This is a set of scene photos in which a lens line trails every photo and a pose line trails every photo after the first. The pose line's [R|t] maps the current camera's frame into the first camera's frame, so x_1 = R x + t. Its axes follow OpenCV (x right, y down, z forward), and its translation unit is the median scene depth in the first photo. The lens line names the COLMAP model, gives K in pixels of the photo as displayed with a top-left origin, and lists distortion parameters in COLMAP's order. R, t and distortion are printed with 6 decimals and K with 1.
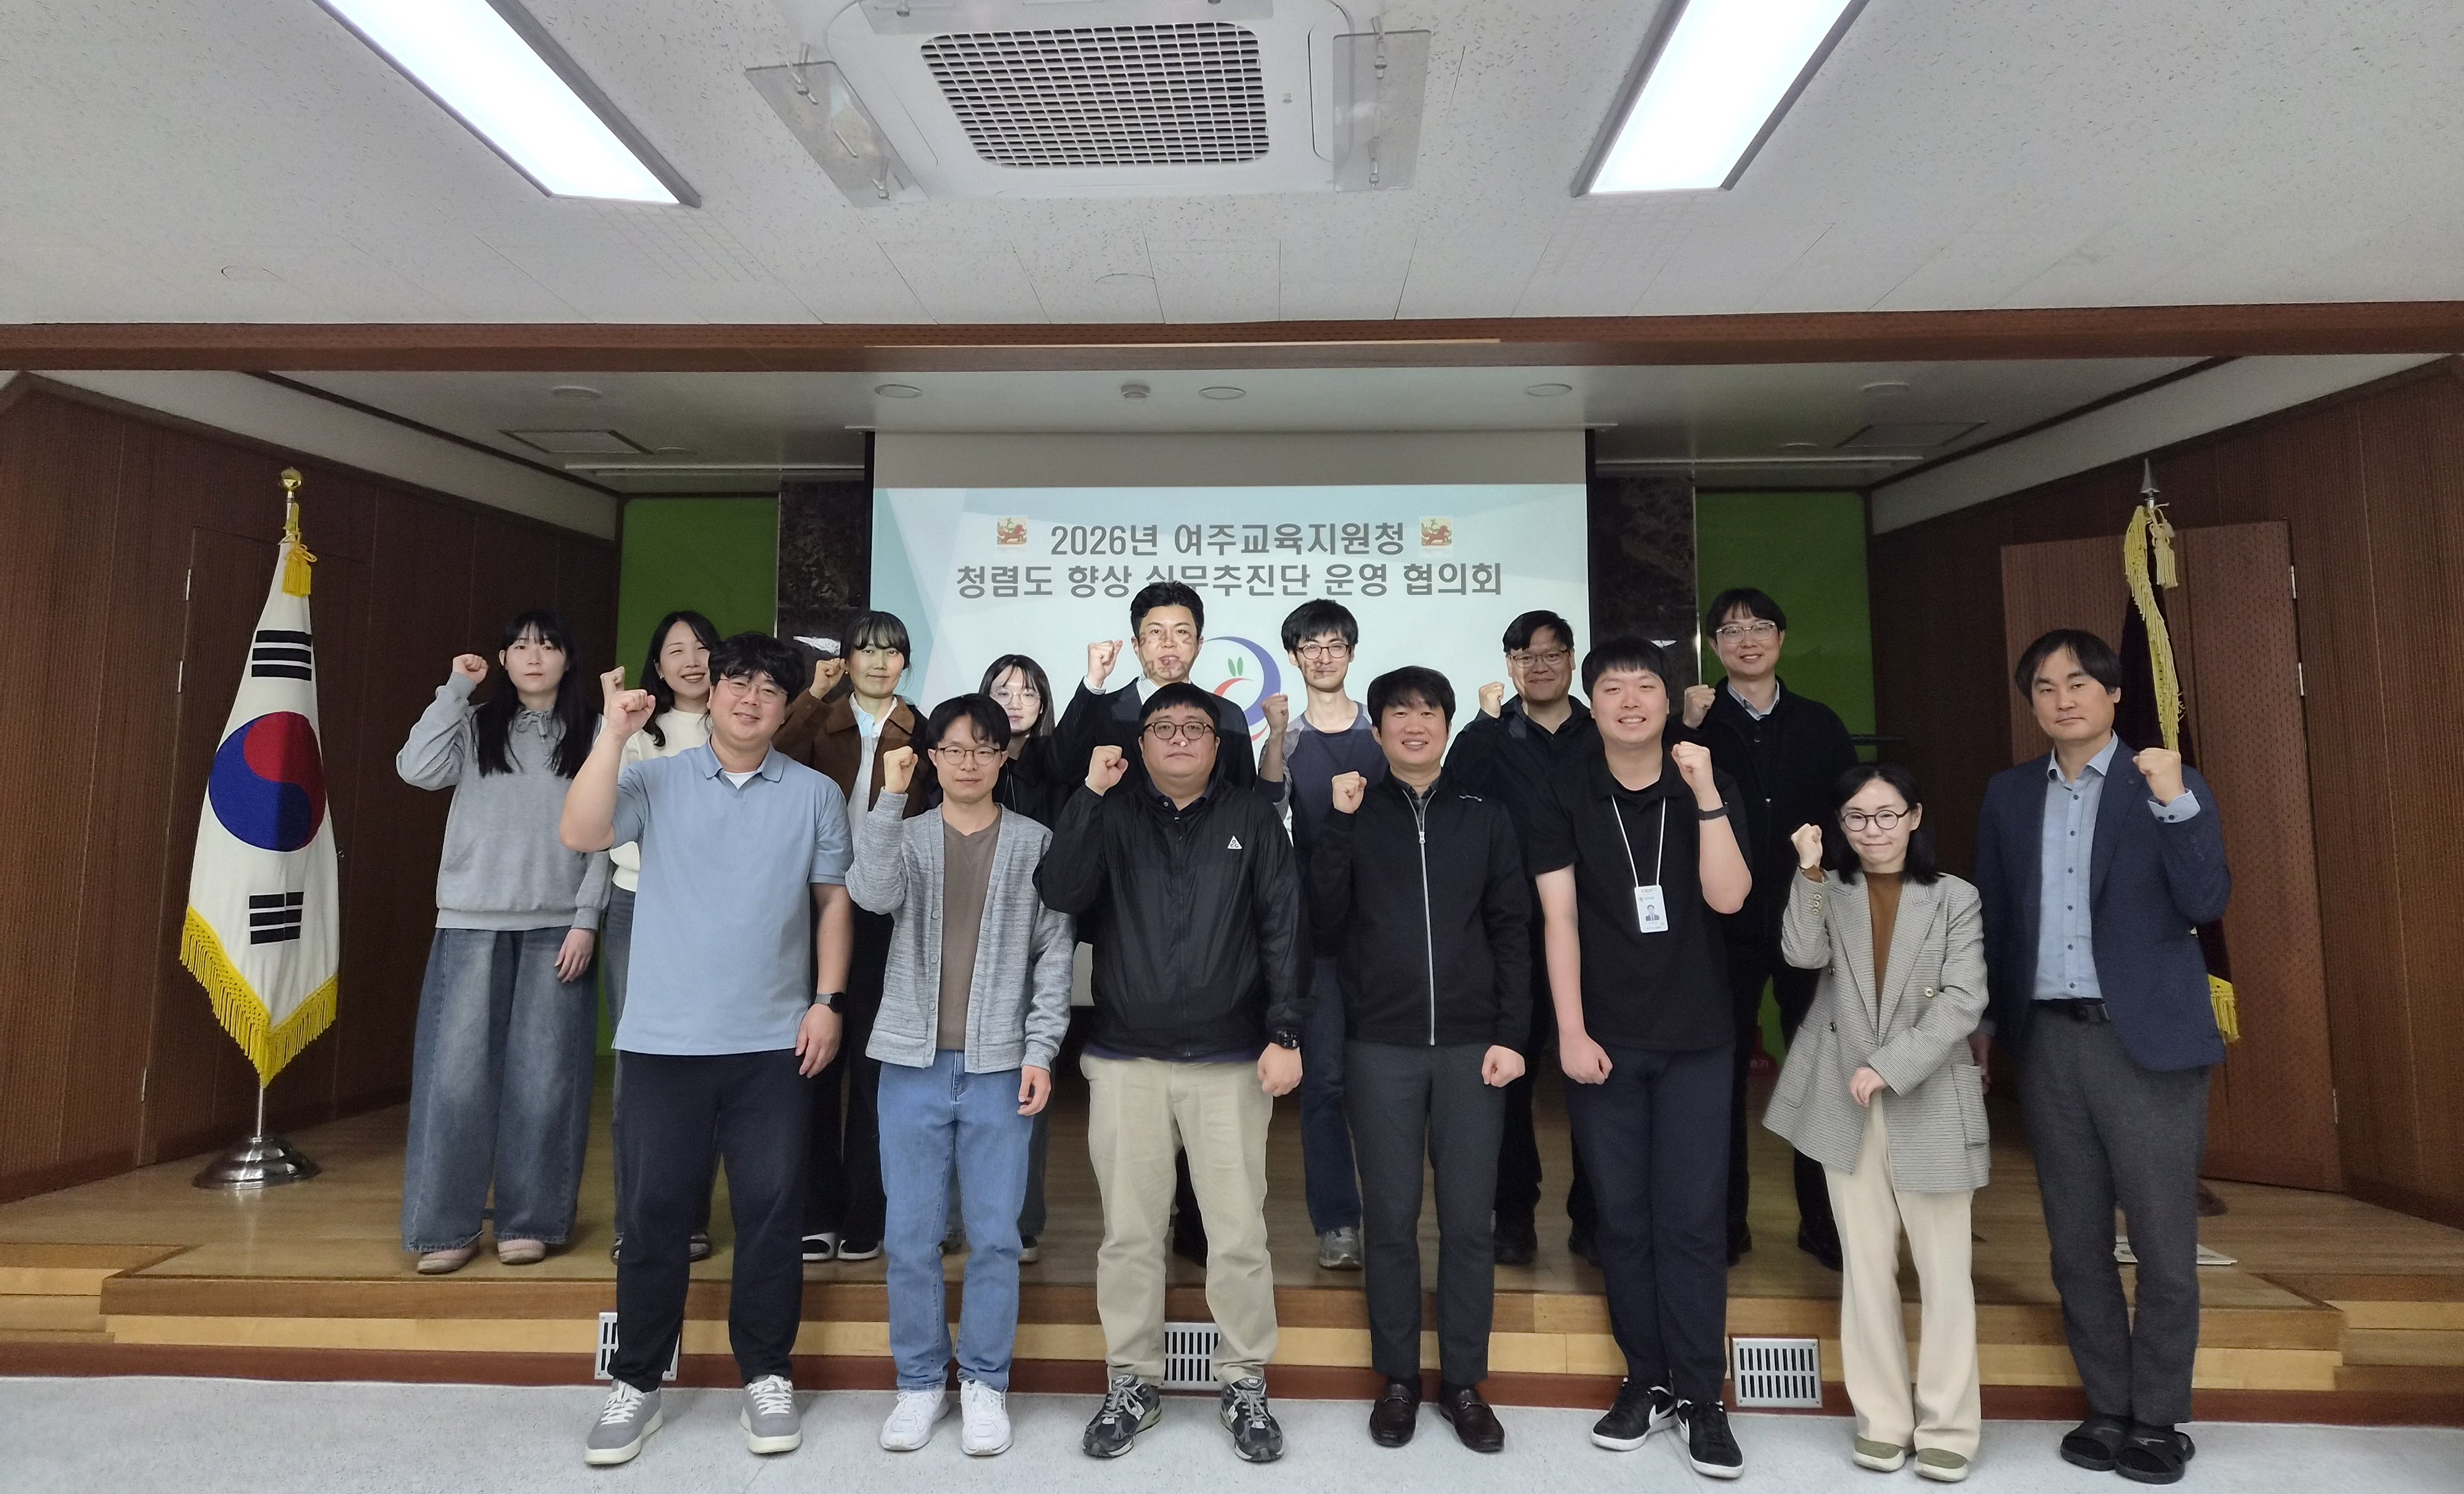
lens RADIAL K [[1654.8, 0, 1212.9], [0, 1654.8, 610.9], [0, 0, 1]] dist [0.068224, 0.000252]
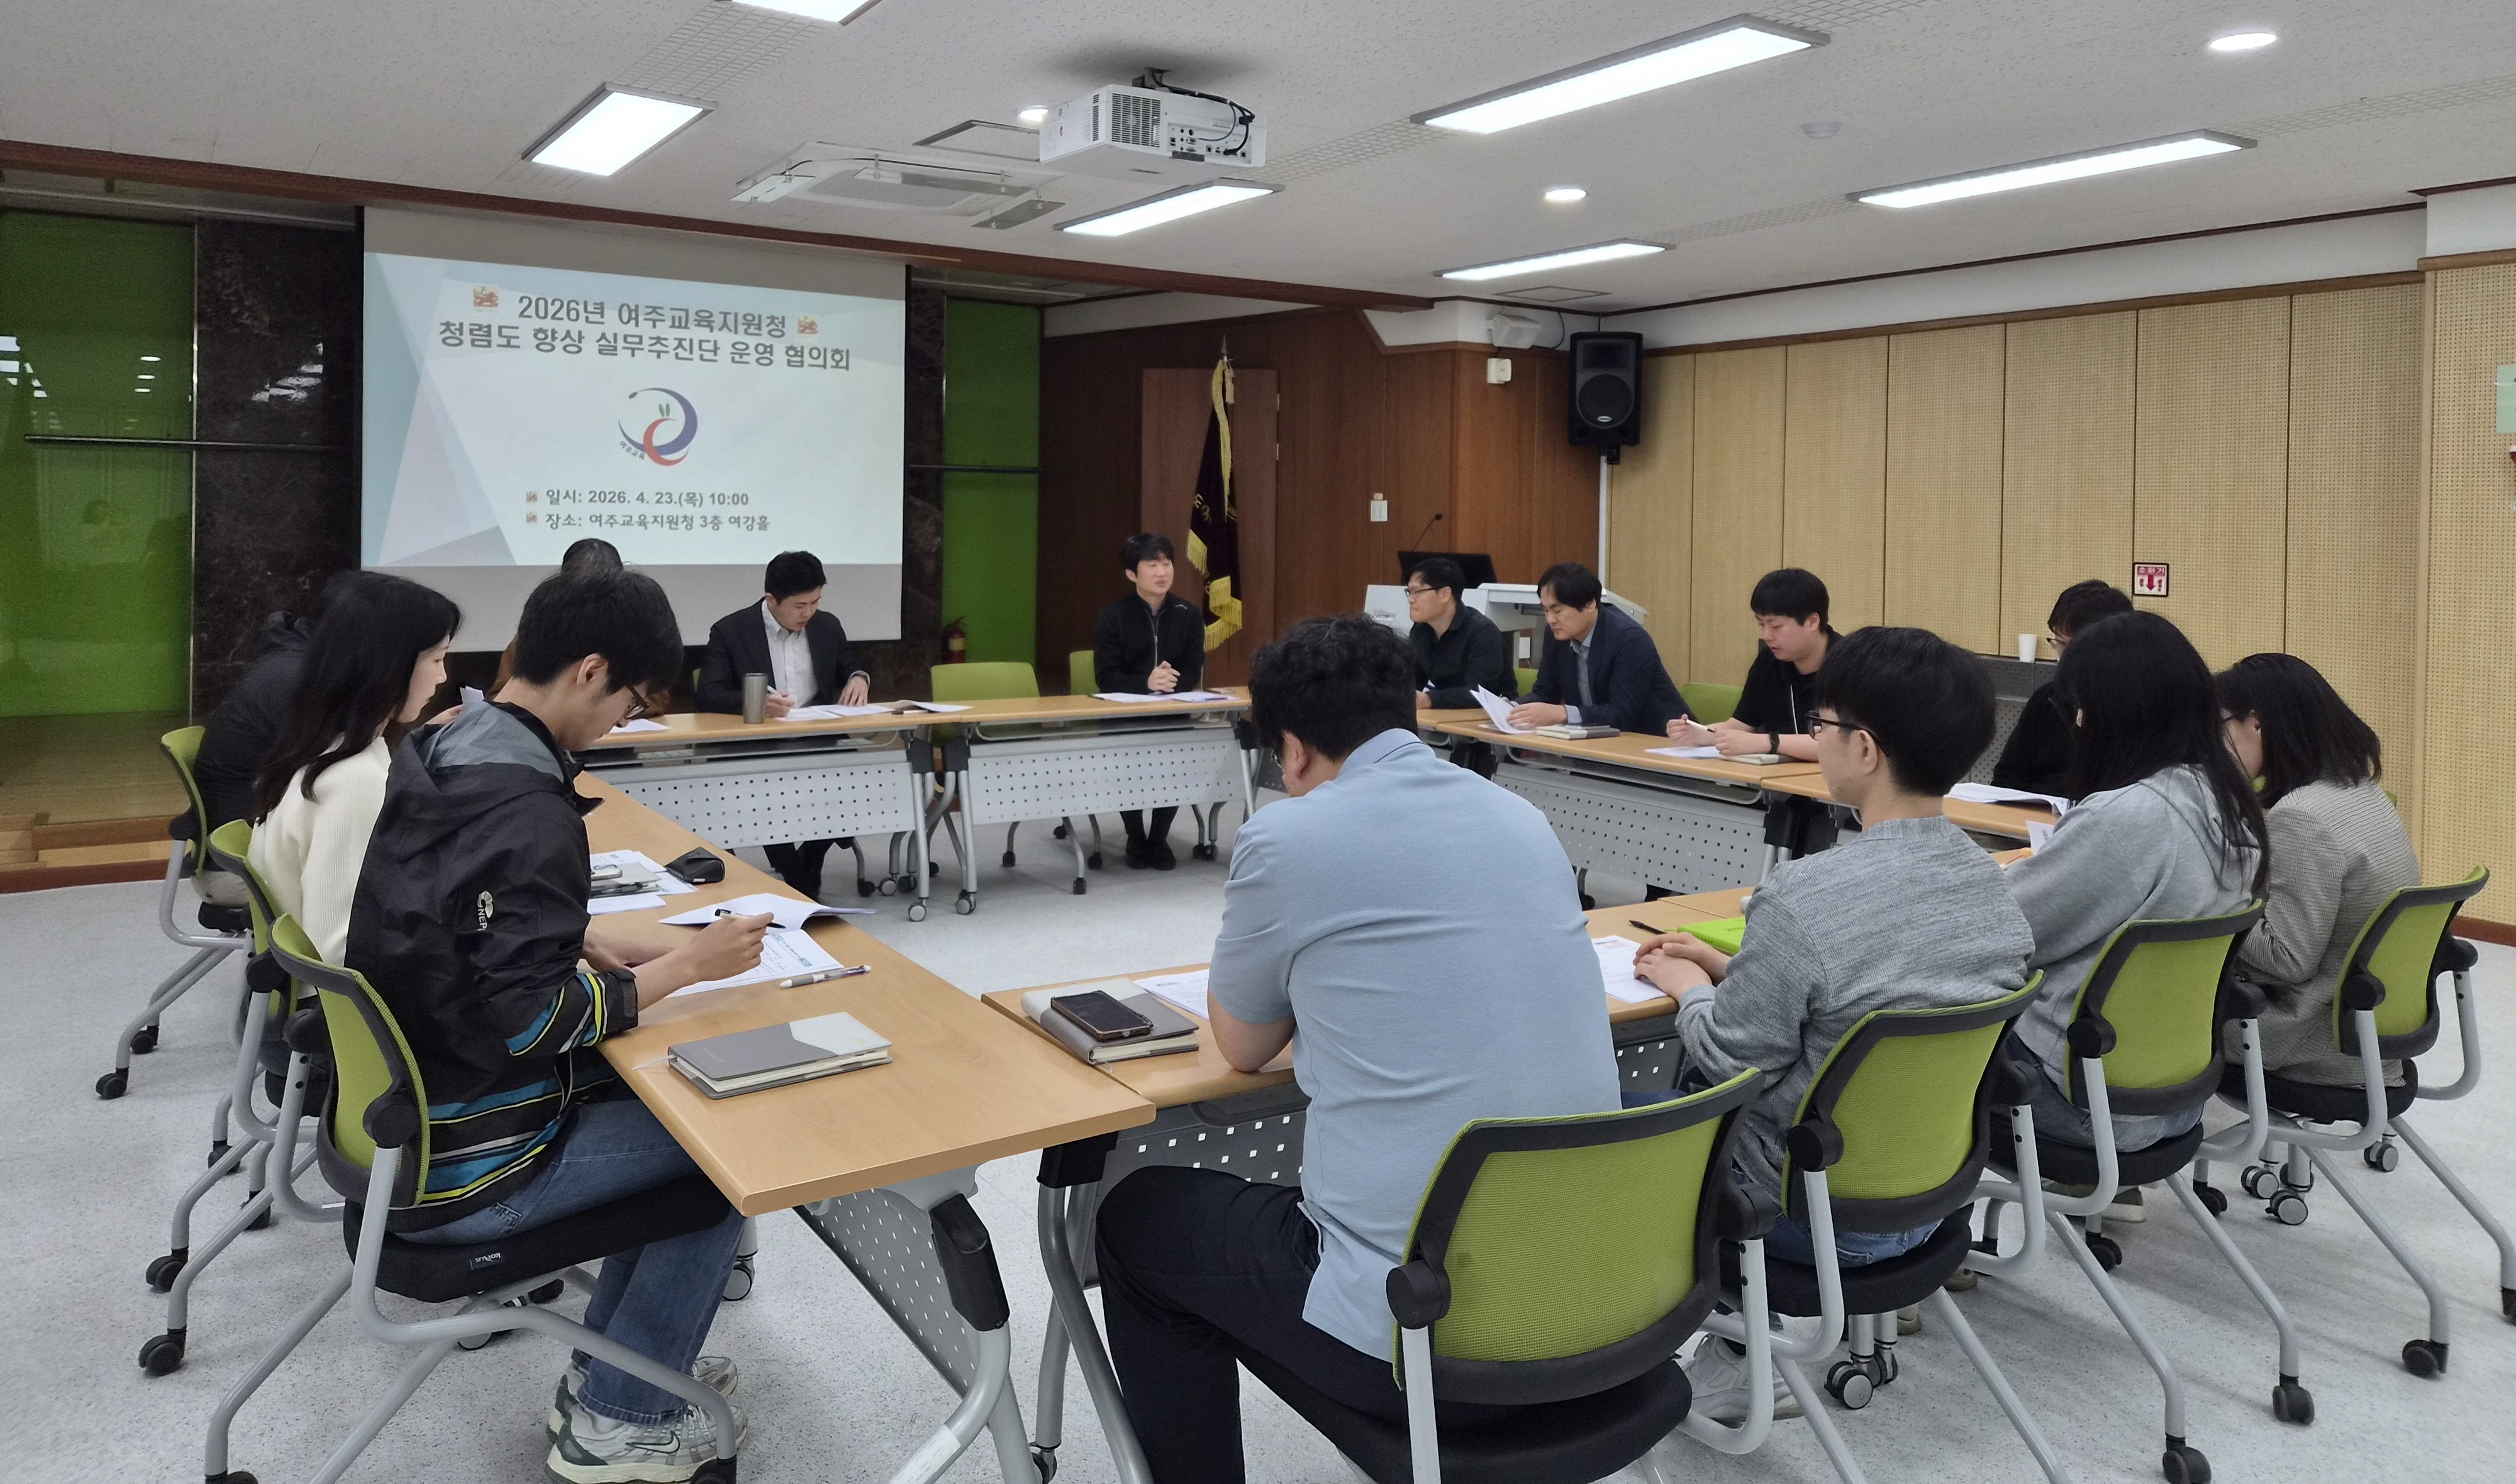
lens RADIAL K [[1677.1, 0, 1262.3], [0, 1677.1, 521.3], [0, 0, 1]] dist [0.112492, -0.137967]
pose [[0.811476, 0.008255, 0.584327, -0.411882], [-0.084839, 0.990971, 0.103818, -0.064590], [-0.578195, -0.133820, 0.804850, -0.459626]]
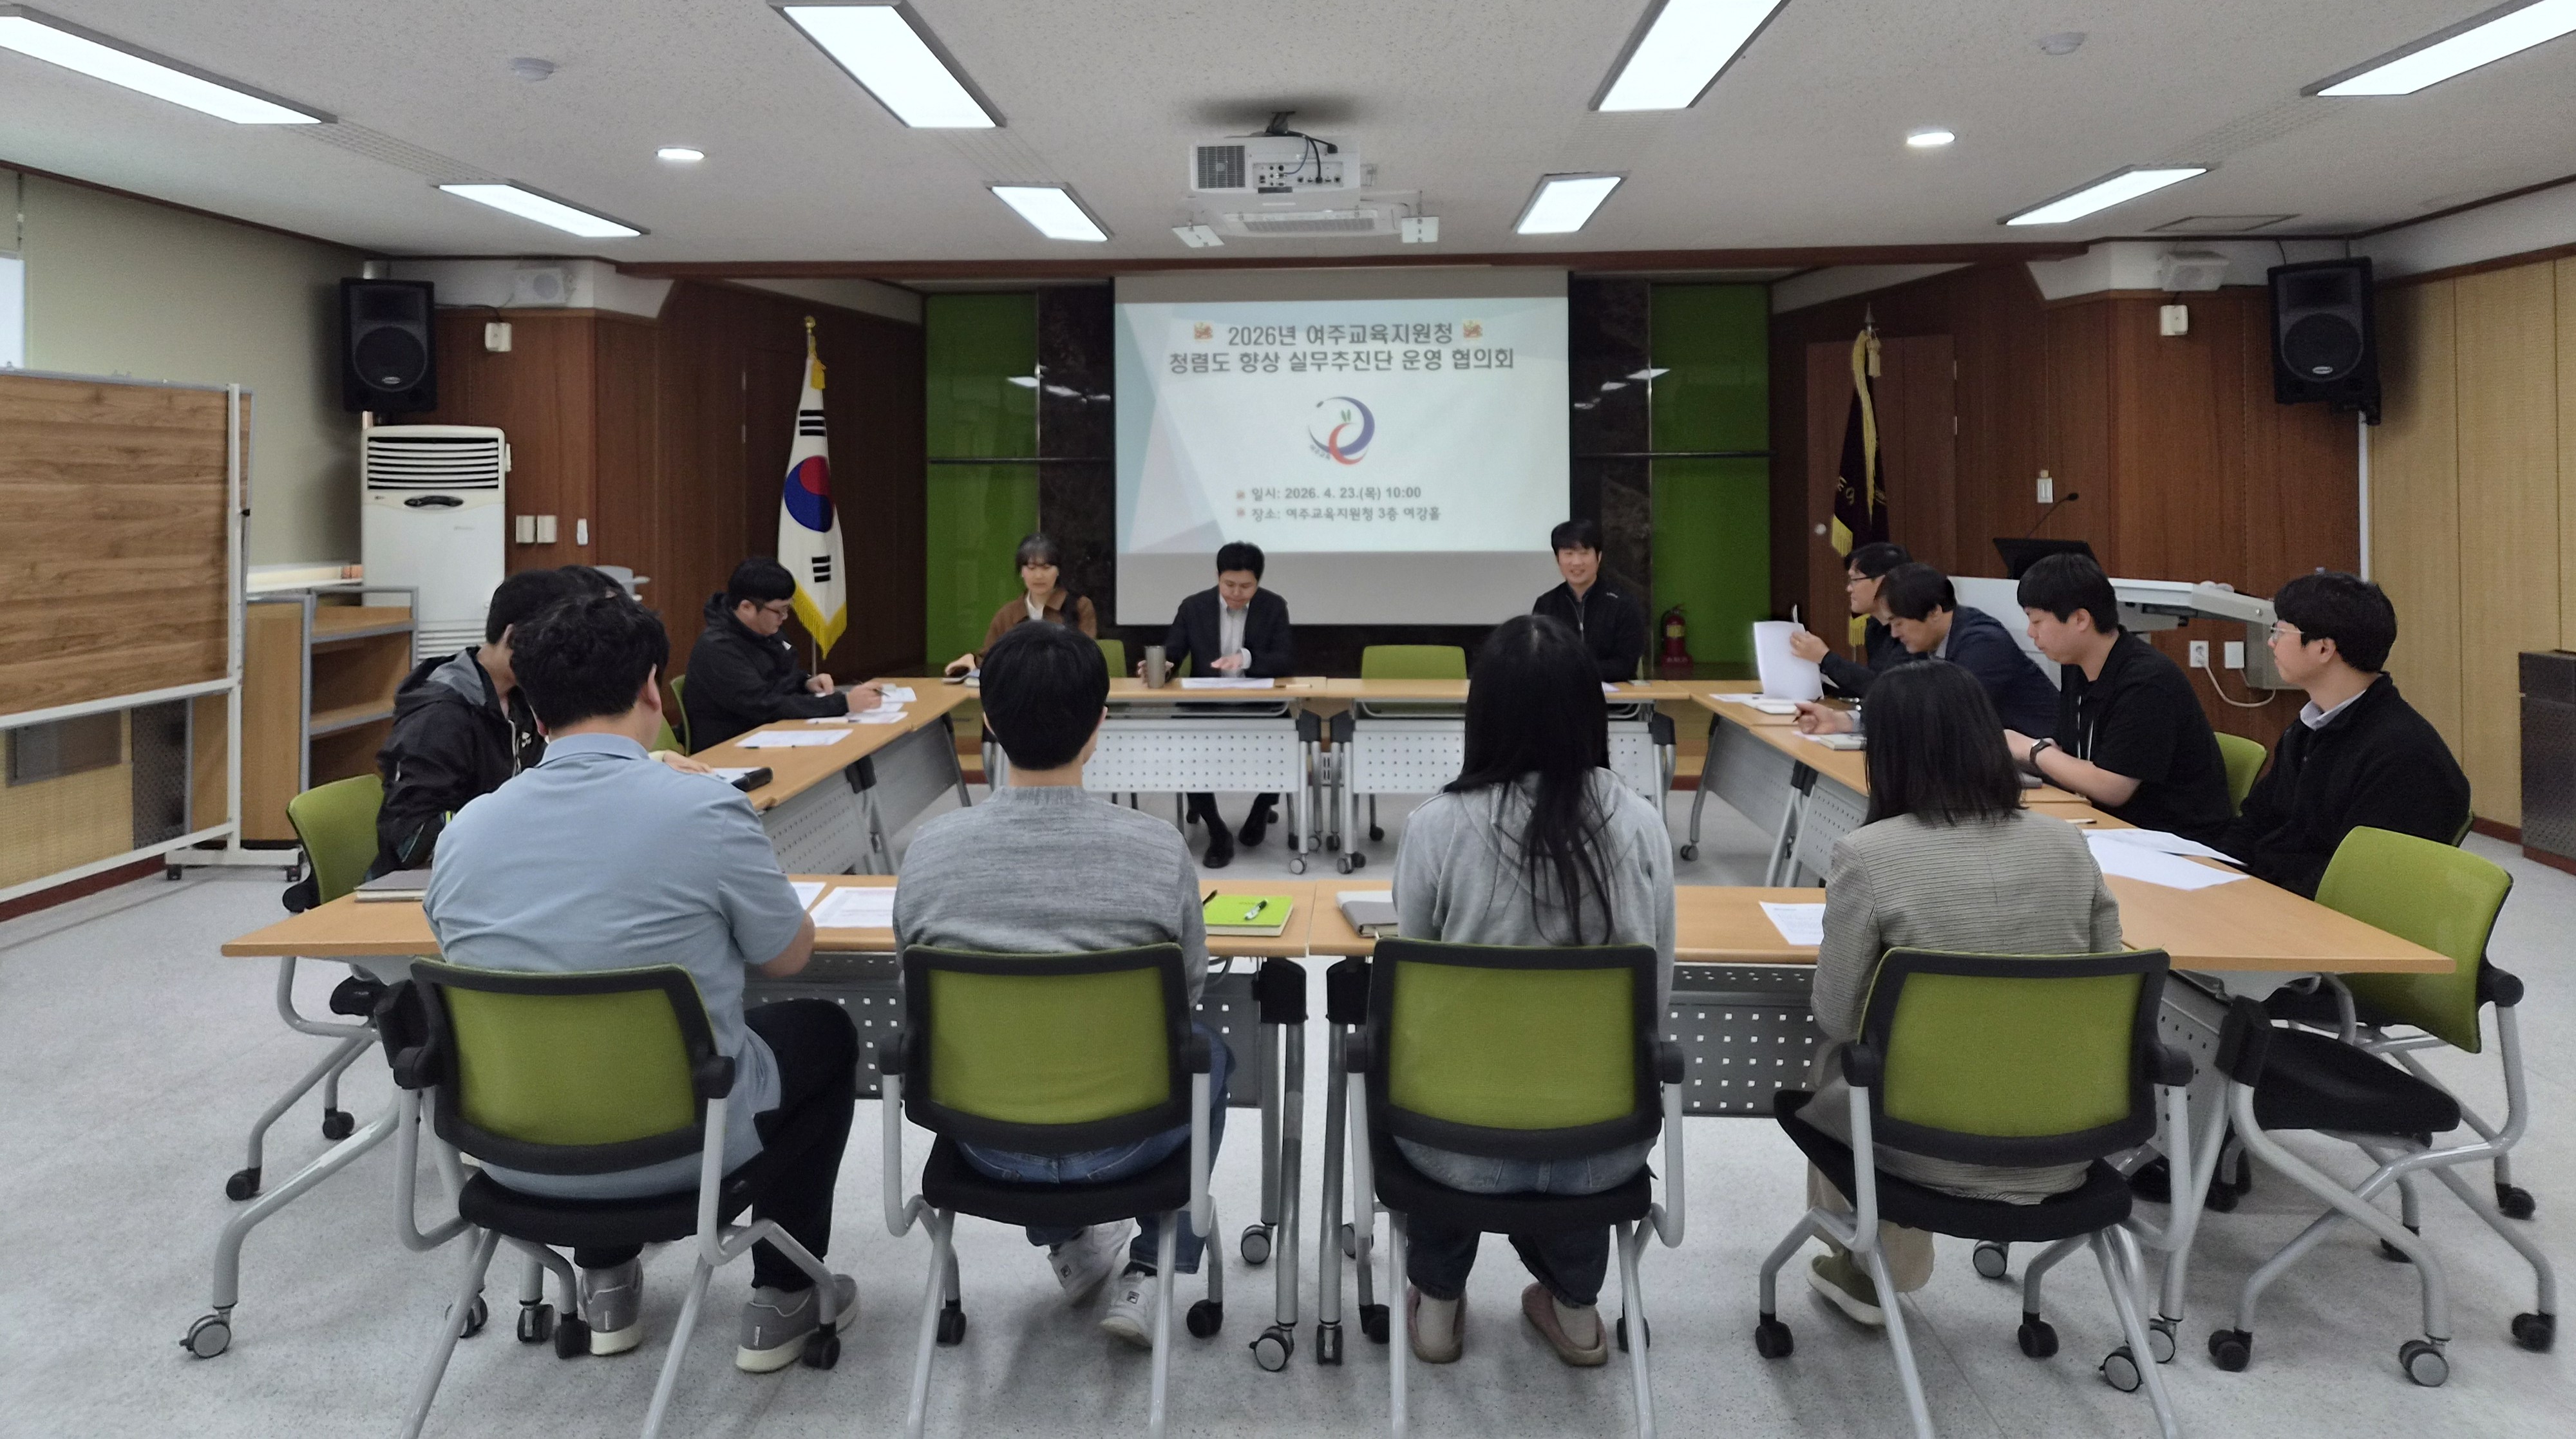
lens RADIAL K [[1732.2, 0, 1278.2], [0, 1732.2, 468.3], [0, 0, 1]] dist [0.081632, -0.070690]
pose [[0.999946, -0.009223, -0.004743, -0.043813], [0.009685, 0.993996, 0.108985, -0.097599], [0.003710, -0.109025, 0.994032, -0.658376]]
